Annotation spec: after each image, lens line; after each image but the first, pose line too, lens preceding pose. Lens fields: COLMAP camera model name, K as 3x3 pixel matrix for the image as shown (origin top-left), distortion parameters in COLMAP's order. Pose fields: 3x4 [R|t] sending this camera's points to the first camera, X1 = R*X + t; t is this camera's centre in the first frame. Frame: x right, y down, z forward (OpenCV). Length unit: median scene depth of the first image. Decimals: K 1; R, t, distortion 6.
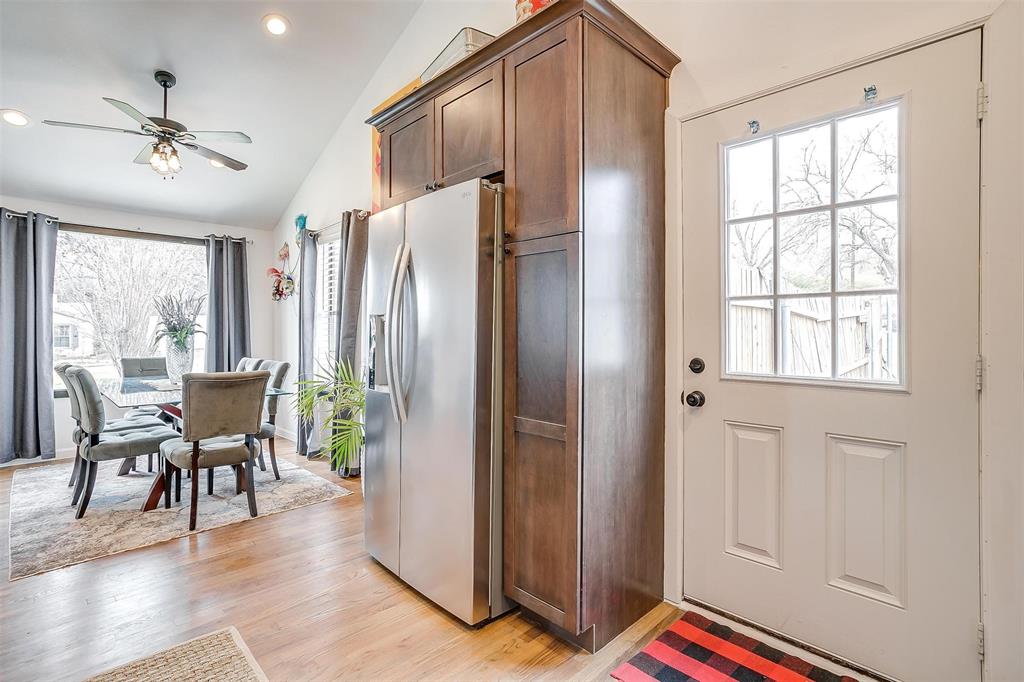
lens RADIAL K [[498.3, 0, 498.2], [0, 498.3, 326.8], [0, 0, 1]] dist [-0.034541, 0.018184]
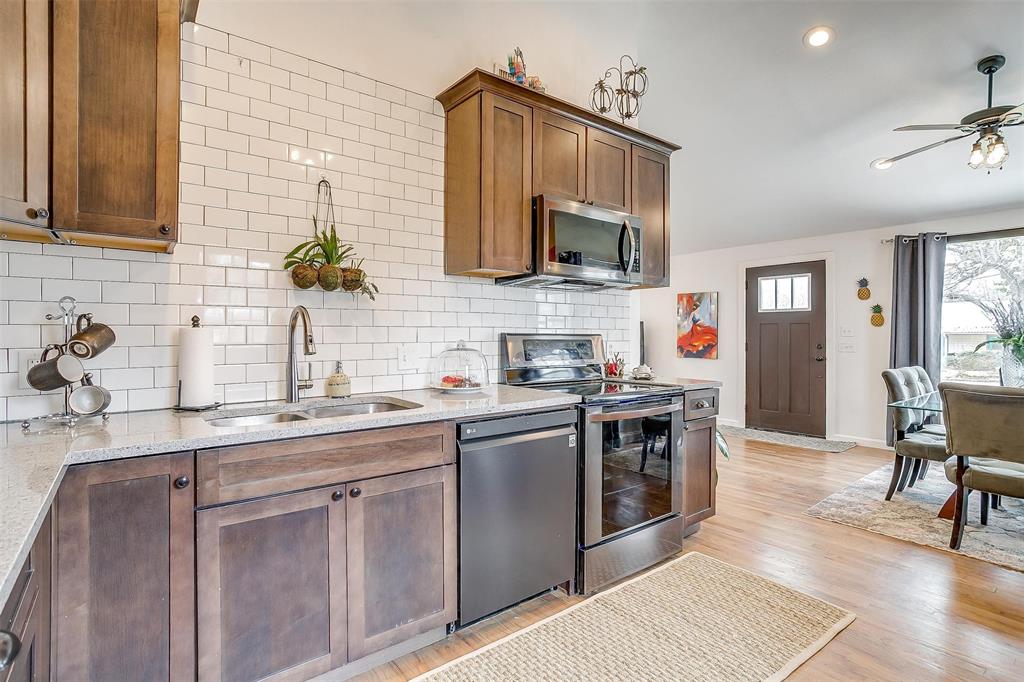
lens RADIAL K [[498.3, 0, 508.6], [0, 498.3, 330.0], [0, 0, 1]] dist [-0.034541, 0.018184]
pose [[-0.100100, -0.010487, -0.994922, 0.397175], [-0.001289, 0.999945, -0.010411, 0.004417], [0.994977, 0.000240, -0.100108, 0.239284]]
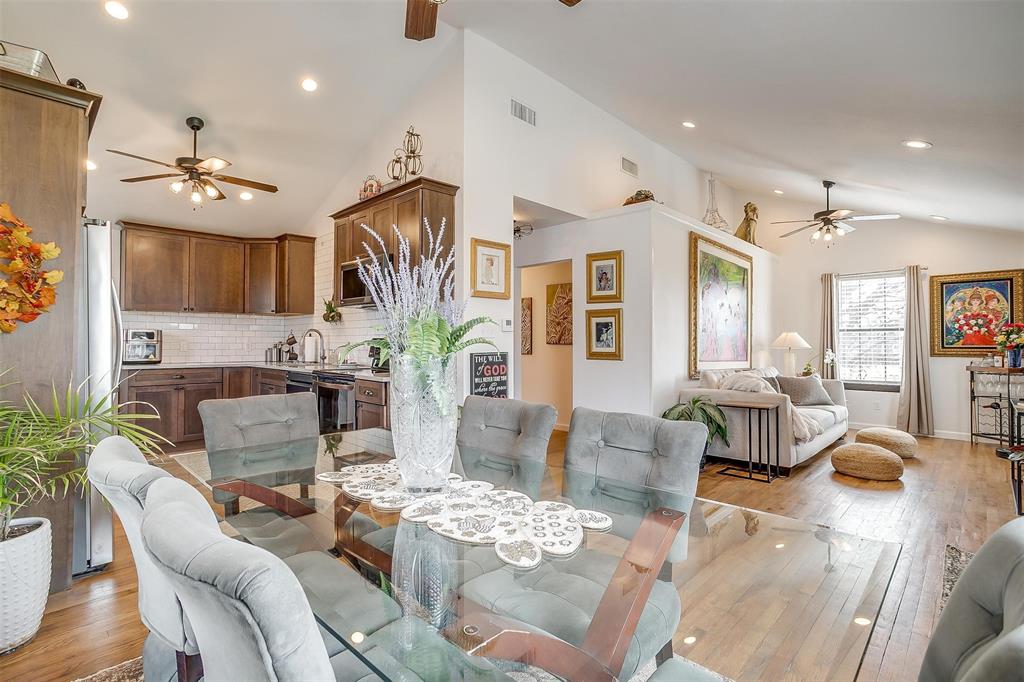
lens RADIAL K [[498.3, 0, 502.4], [0, 498.3, 337.2], [0, 0, 1]] dist [-0.034541, 0.018184]
pose [[-0.999492, -0.006854, -0.031121, -0.882539], [-0.006466, 0.999900, -0.012559, 0.015014], [0.031204, -0.012352, -0.999437, 1.770247]]
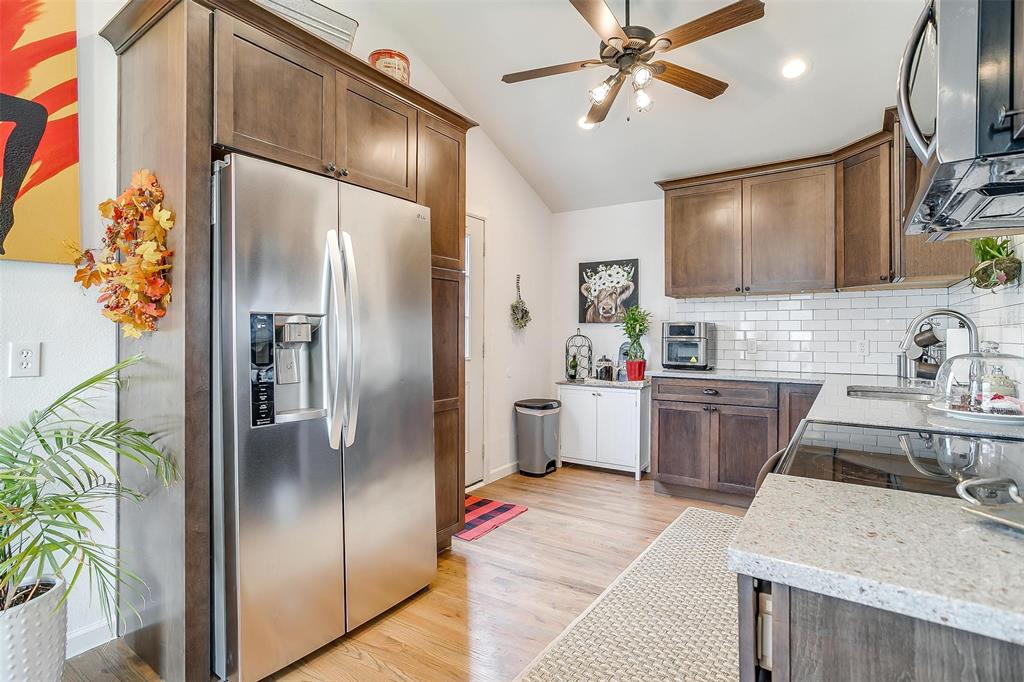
lens RADIAL K [[498.3, 0, 517.0], [0, 498.3, 337.8], [0, 0, 1]] dist [-0.034541, 0.018184]
pose [[-0.223758, -0.009948, 0.974594, -0.825851], [-0.002831, 0.999950, 0.009557, 0.003717], [-0.974641, -0.000621, -0.223775, 0.706301]]
